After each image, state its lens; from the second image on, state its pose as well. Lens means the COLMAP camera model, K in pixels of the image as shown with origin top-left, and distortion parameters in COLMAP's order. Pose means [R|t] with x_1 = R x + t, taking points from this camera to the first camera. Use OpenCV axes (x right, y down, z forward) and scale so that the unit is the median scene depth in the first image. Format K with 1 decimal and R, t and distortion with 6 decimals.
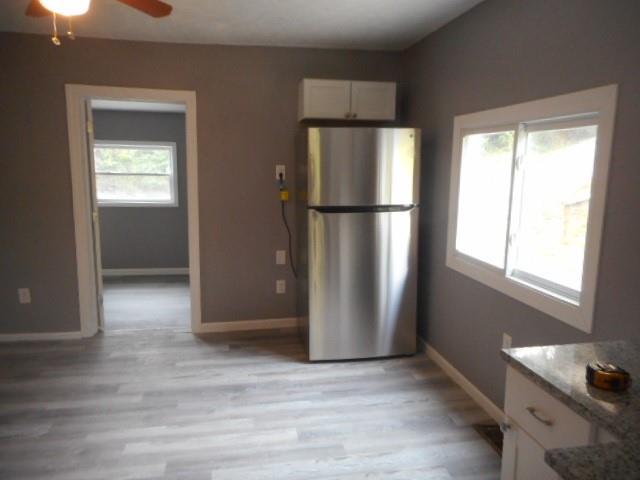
lens RADIAL K [[471.0, 0, 319.6], [0, 471.0, 238.7], [0, 0, 1]] dist [-0.008814, -0.006079]
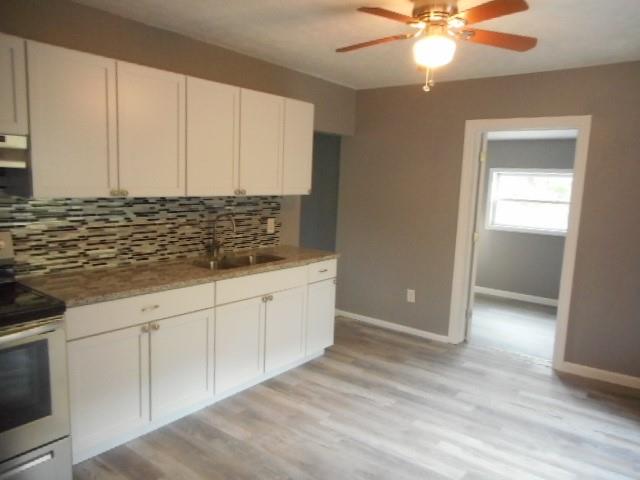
lens RADIAL K [[471.0, 0, 331.1], [0, 471.0, 244.2], [0, 0, 1]] dist [-0.008814, -0.006079]
pose [[0.660378, 0.102643, -0.743885, 0.149198], [-0.136519, 0.990516, 0.015480, -0.002522], [0.738419, 0.091332, 0.668128, 0.018916]]
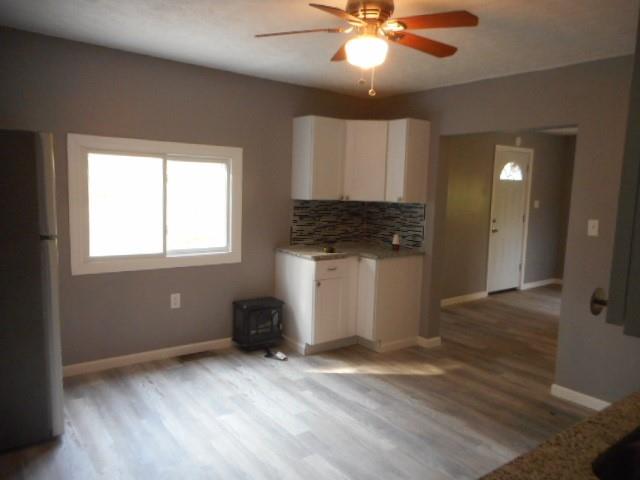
lens RADIAL K [[471.0, 0, 322.9], [0, 471.0, 237.0], [0, 0, 1]] dist [-0.008814, -0.006079]
pose [[-0.435916, -0.133107, 0.890090, -0.938799], [0.096905, 0.976311, 0.193460, -0.183393], [-0.894755, 0.170586, -0.412690, 0.976119]]
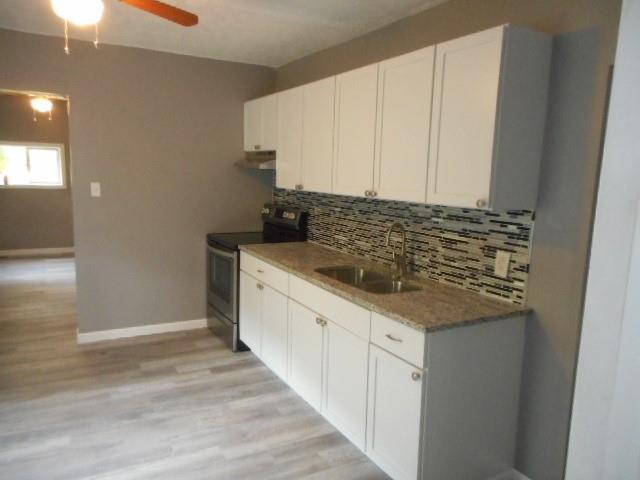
lens RADIAL K [[471.0, 0, 319.9], [0, 471.0, 243.7], [0, 0, 1]] dist [-0.008814, -0.006079]
pose [[-0.946396, -0.007555, -0.322921, -0.419493], [-0.105865, 0.951763, 0.287994, -0.222380], [0.305168, 0.306743, -0.901544, 1.324742]]
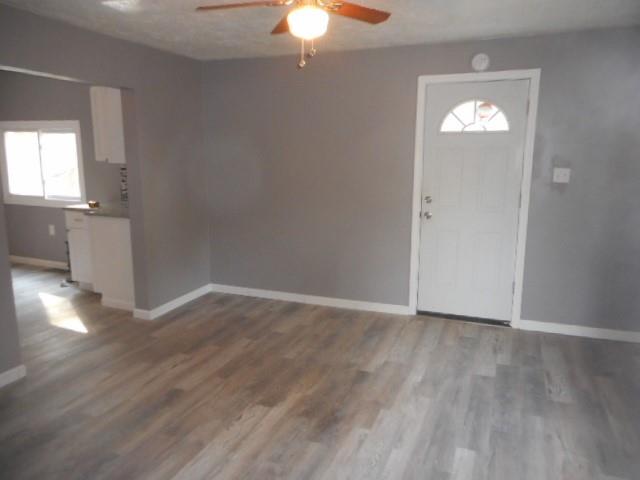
lens RADIAL K [[471.0, 0, 322.0], [0, 471.0, 237.0], [0, 0, 1]] dist [-0.008814, -0.006079]
pose [[0.517432, -0.171079, 0.838449, -0.669619], [0.131157, 0.984090, 0.119856, 0.134800], [-0.845613, 0.047951, 0.531638, -1.040244]]
